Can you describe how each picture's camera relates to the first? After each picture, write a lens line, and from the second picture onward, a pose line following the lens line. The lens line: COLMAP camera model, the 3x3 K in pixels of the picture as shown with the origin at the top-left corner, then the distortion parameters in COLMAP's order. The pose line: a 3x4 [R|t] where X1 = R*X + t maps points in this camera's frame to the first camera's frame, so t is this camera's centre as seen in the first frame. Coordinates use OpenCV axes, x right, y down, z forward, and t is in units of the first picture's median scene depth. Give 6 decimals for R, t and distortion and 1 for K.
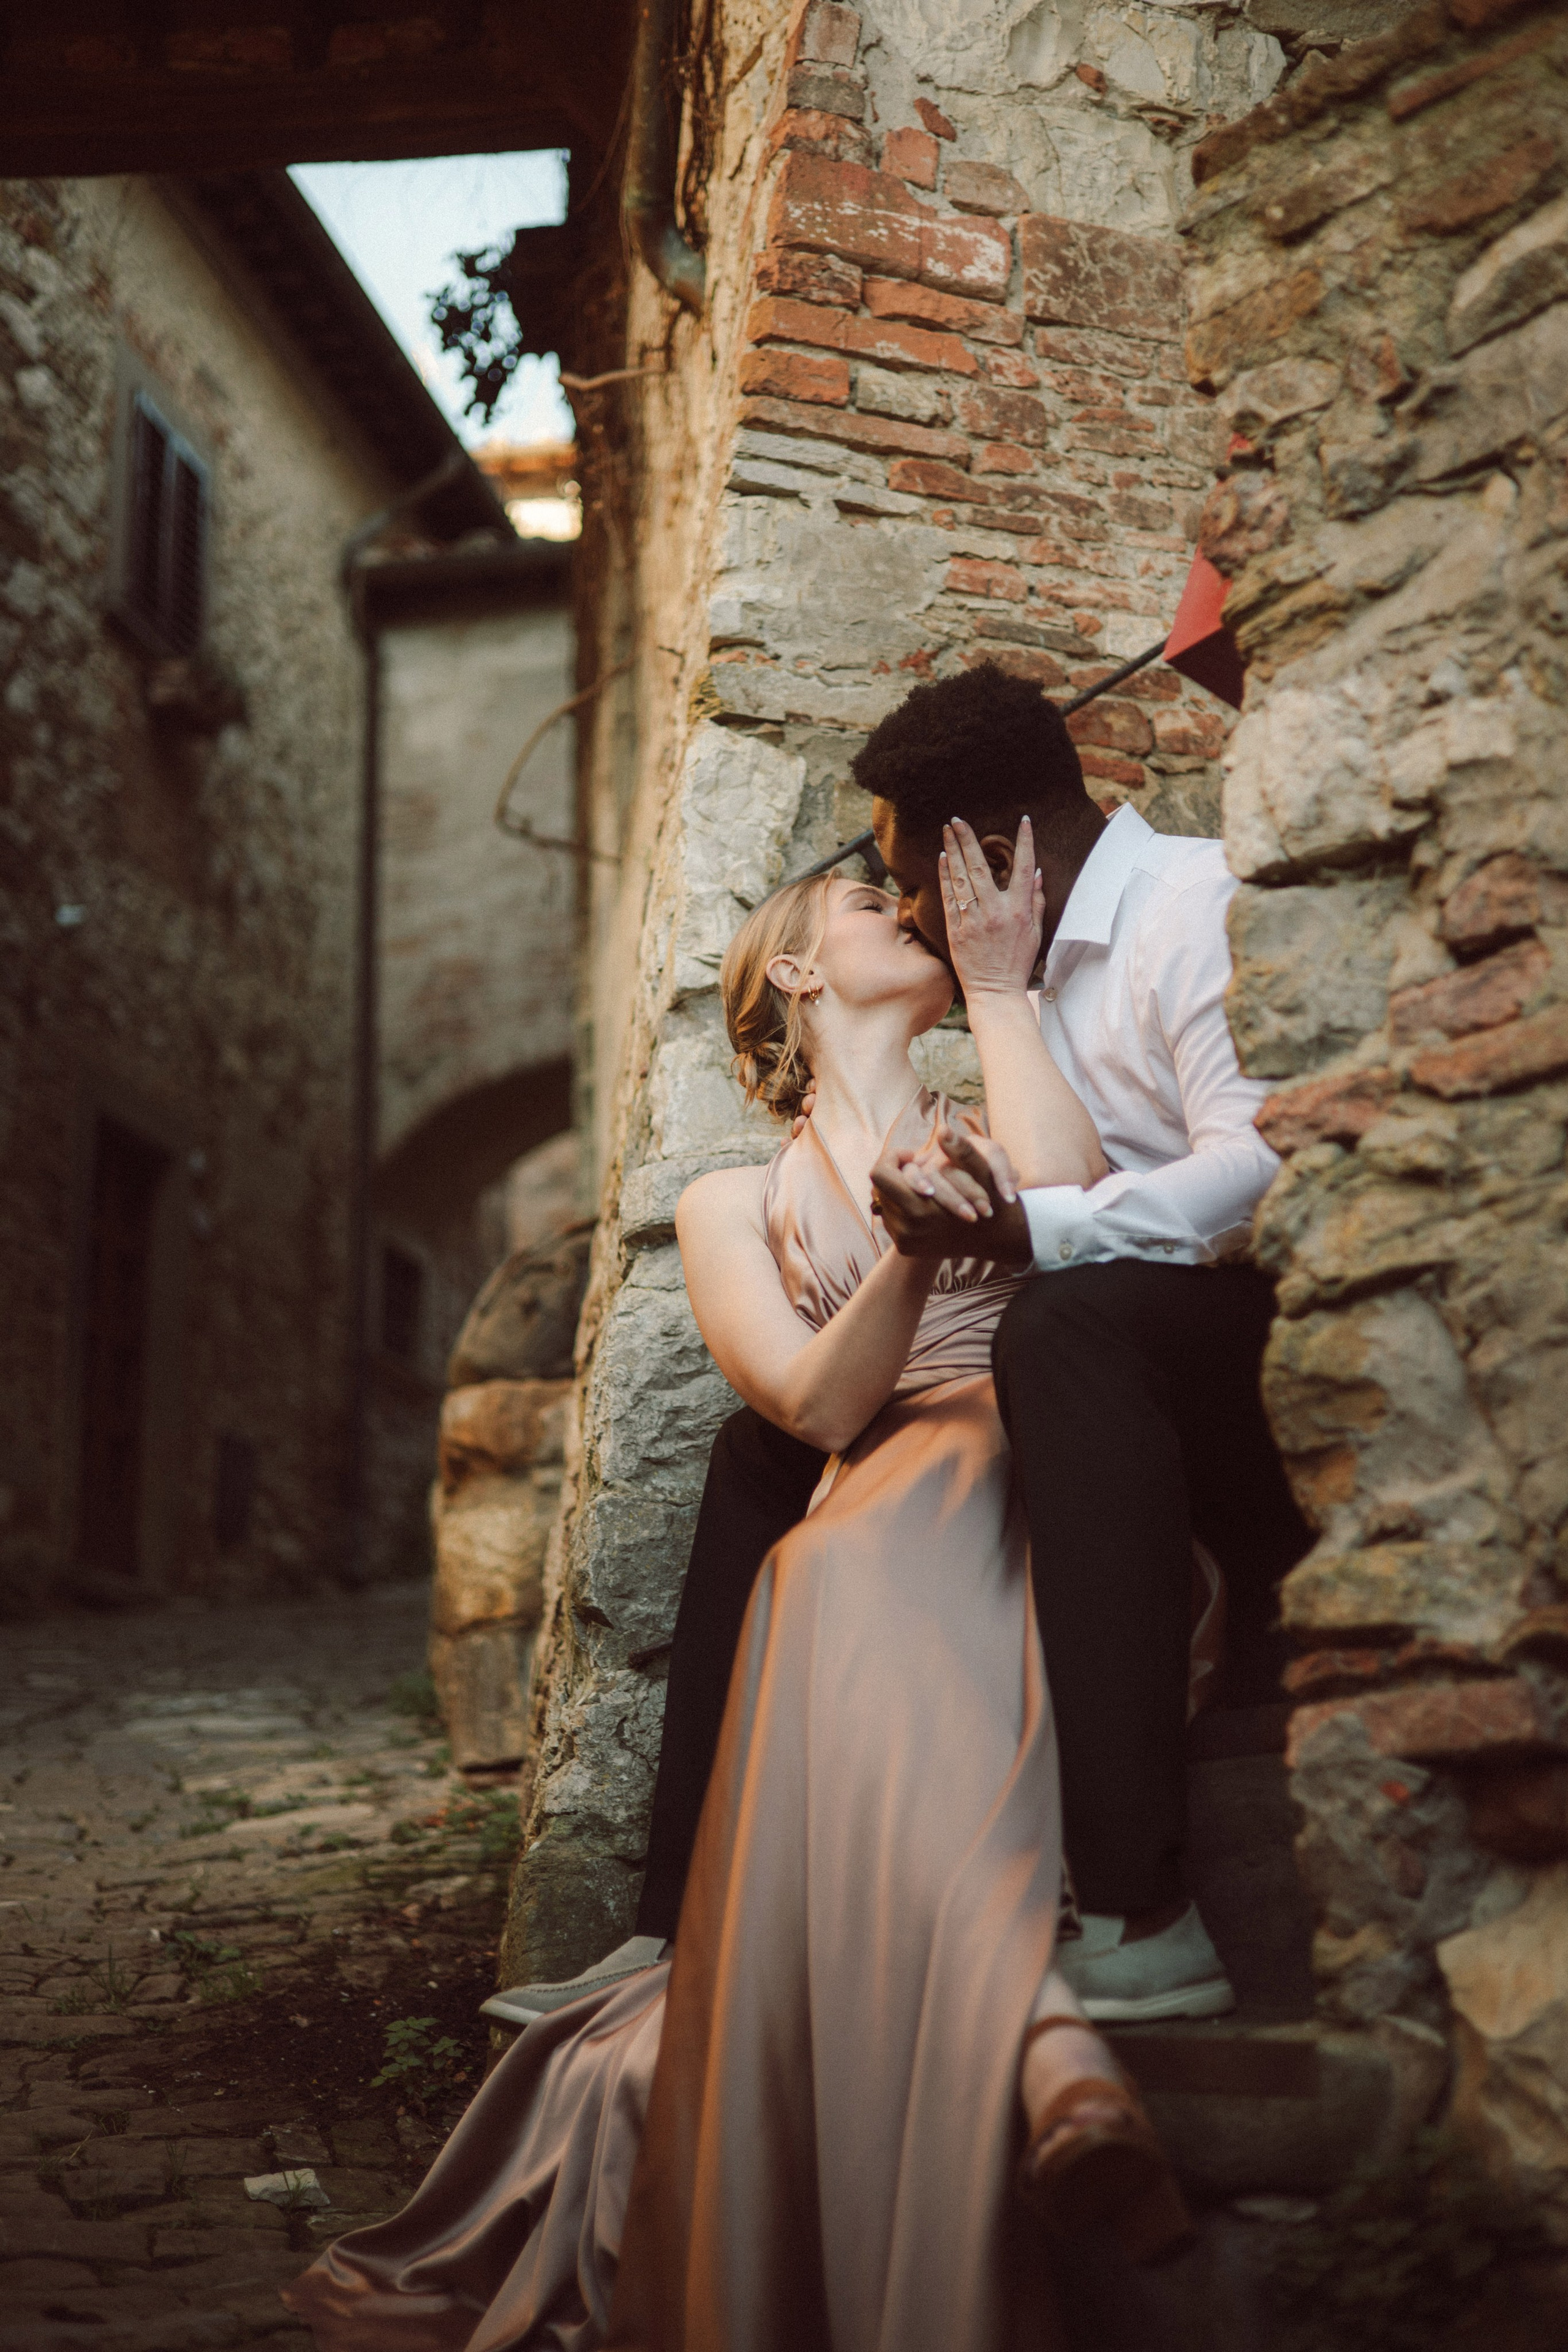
lens RADIAL K [[3337.5, 0, 784.0], [0, 3337.5, 1176.0], [0, 0, 1]] dist [0.072251, -0.379081]
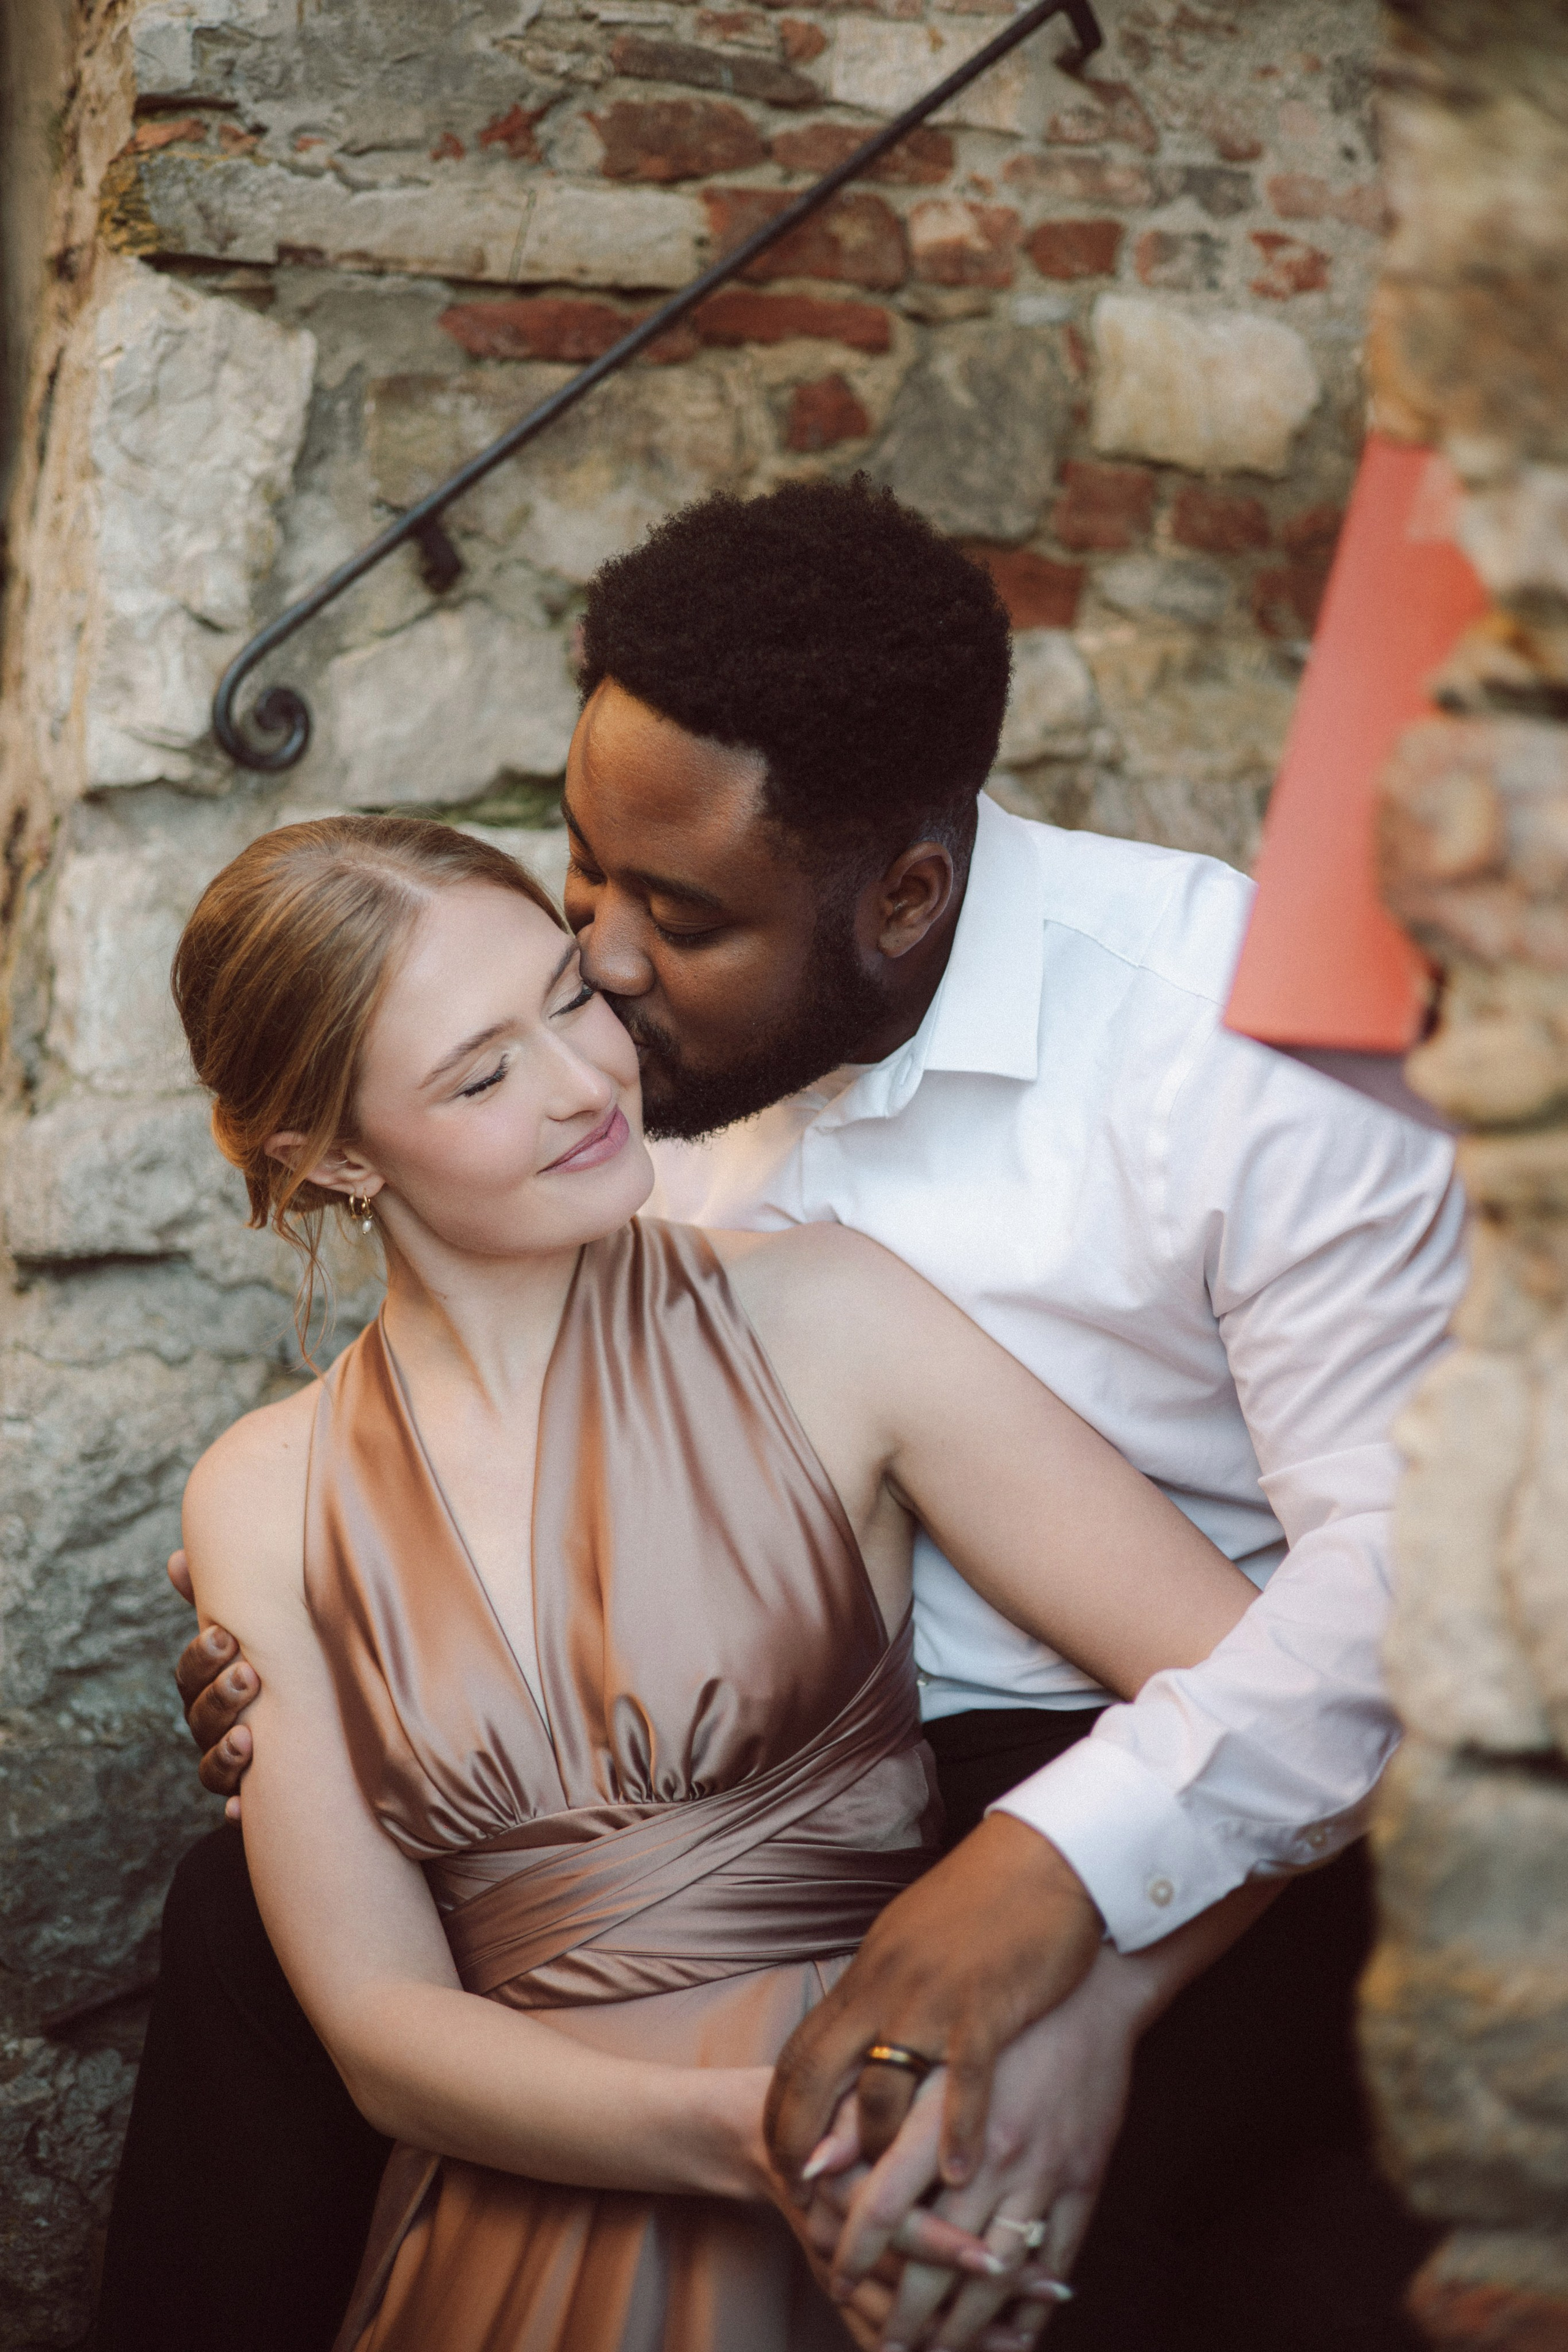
lens RADIAL K [[3337.5, 0, 784.0], [0, 3337.5, 1176.0], [0, 0, 1]] dist [0.072251, -0.379081]
pose [[0.988006, -0.014232, 0.153758, -0.004007], [-0.041170, 0.935421, 0.351131, -0.187906], [-0.148826, -0.353250, 0.923615, 0.406932]]
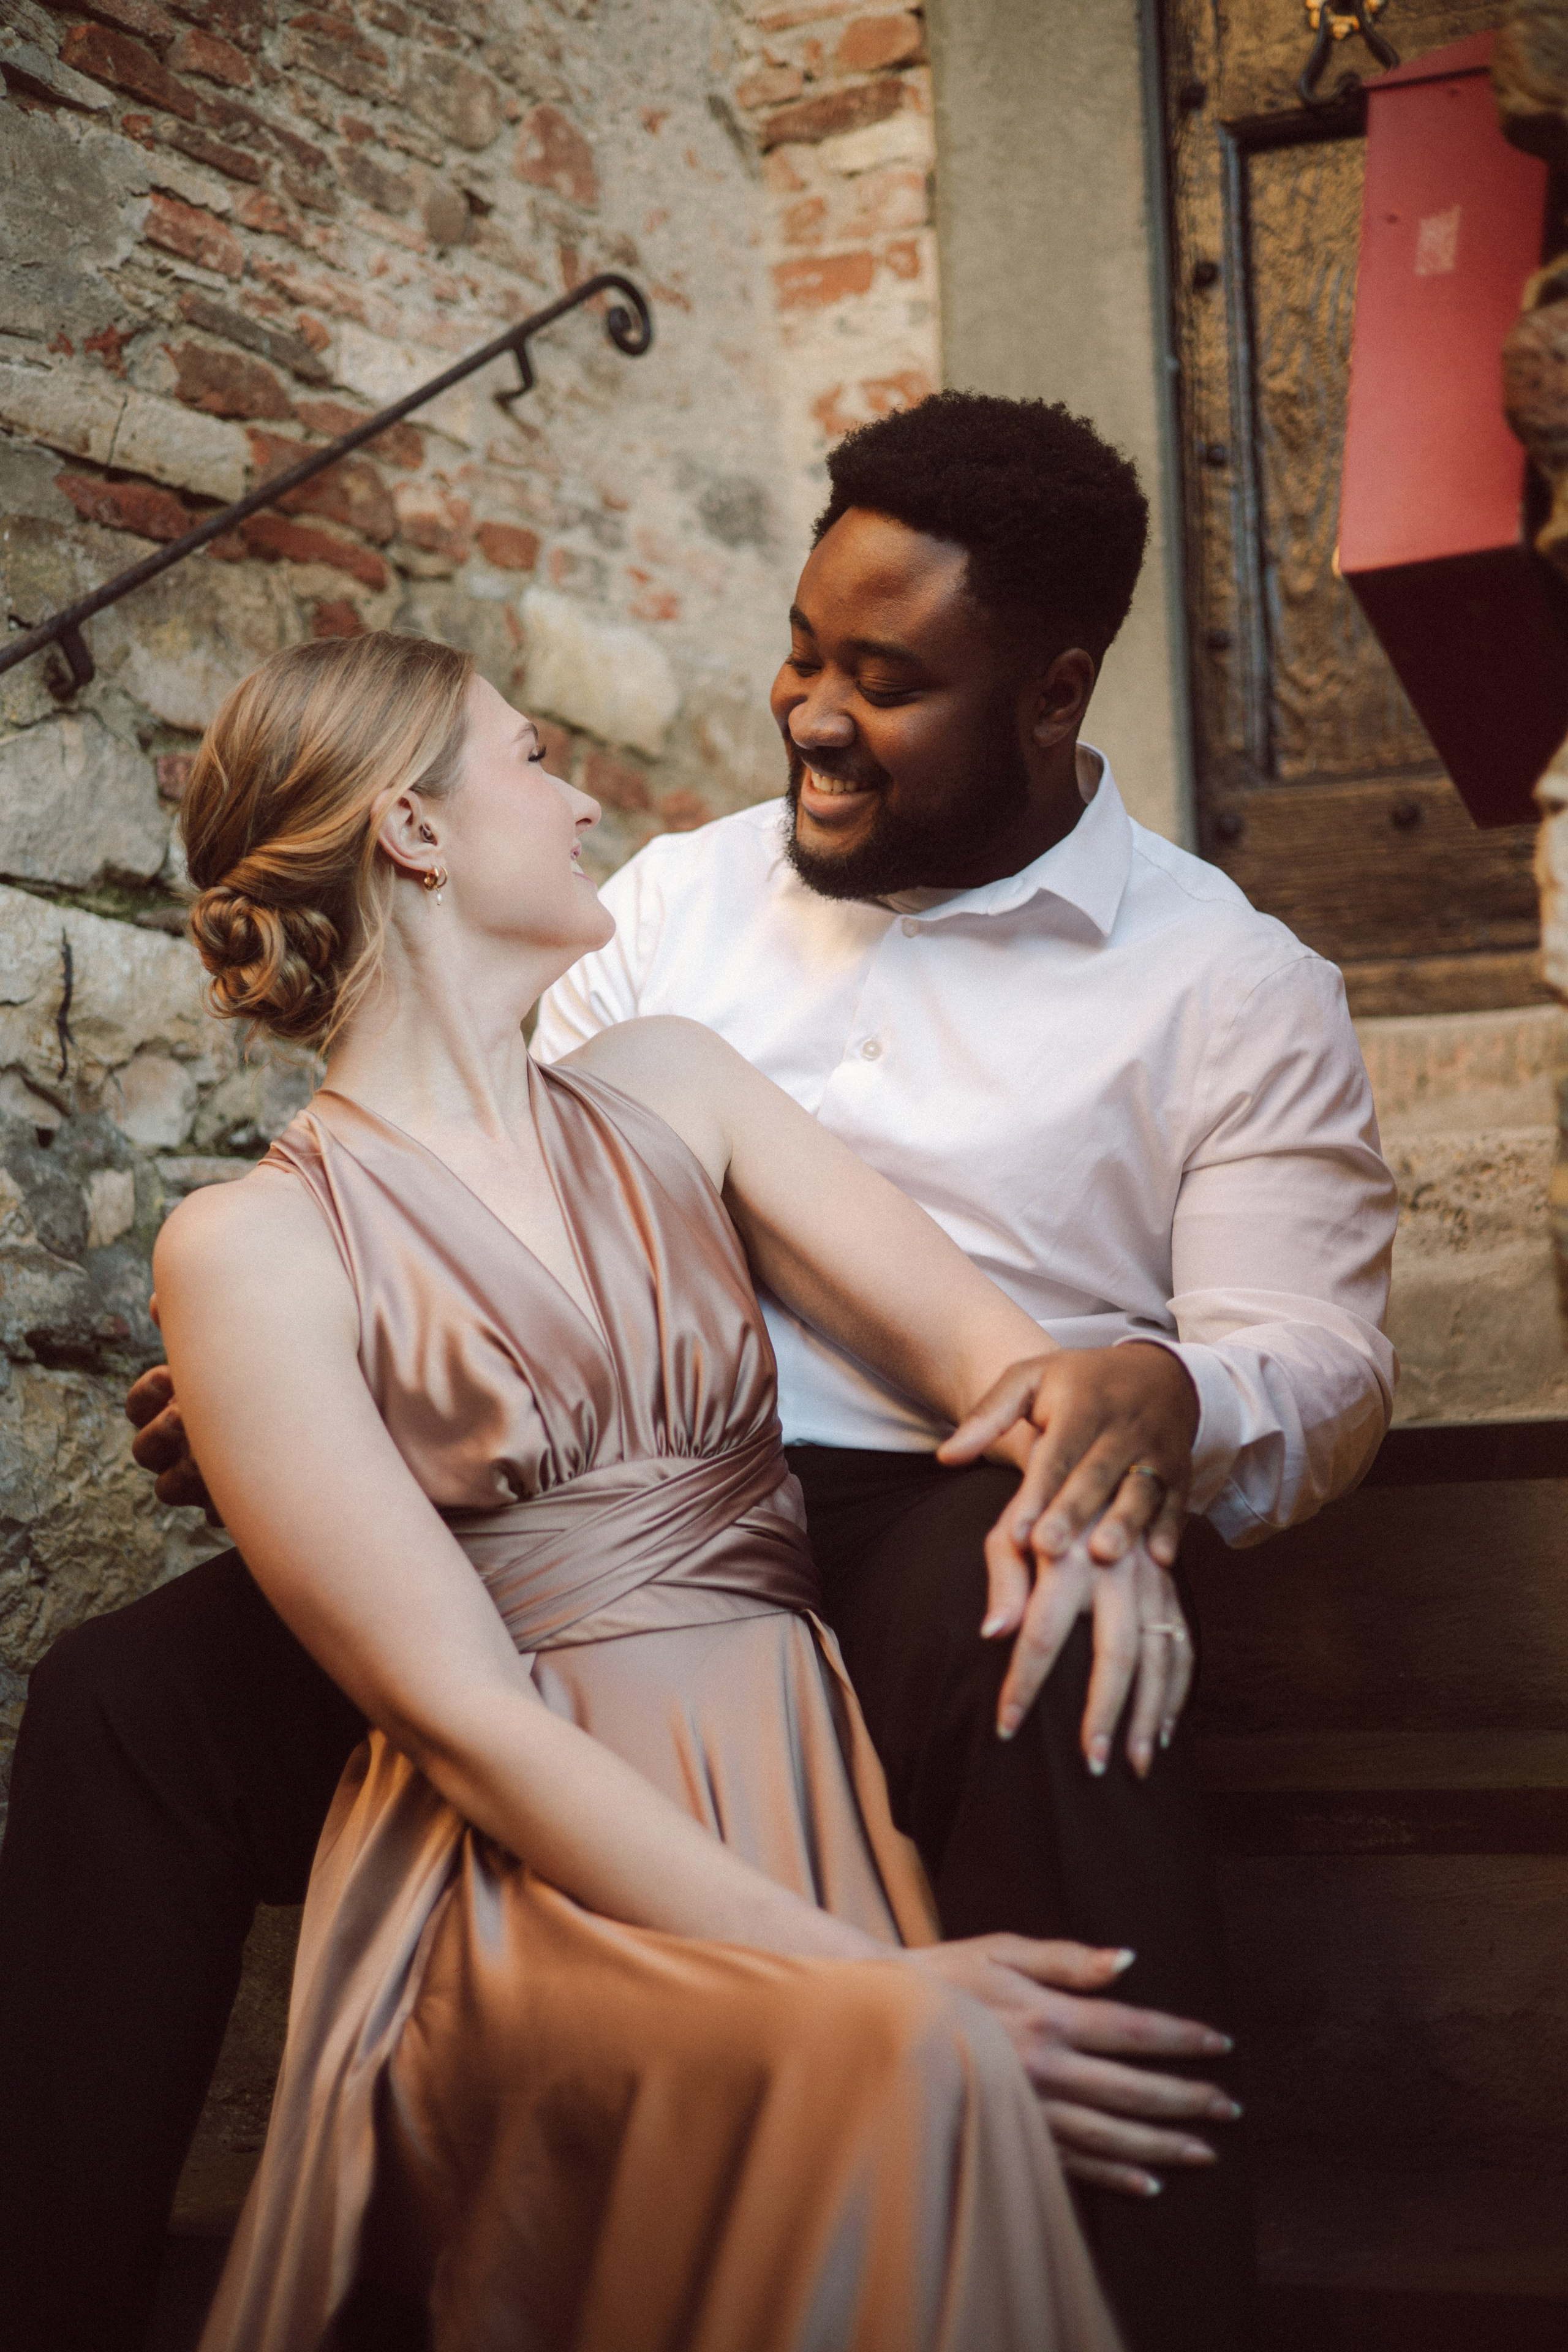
lens RADIAL K [[3294.1, 0, 789.9], [0, 3294.1, 1175.3], [0, 0, 1]] dist [0.060427, -0.297169]
pose [[0.844390, 0.069337, 0.531223, -0.177070], [-0.120595, 0.990740, 0.062373, -0.049569], [-0.521980, -0.116730, 0.844933, 0.366974]]
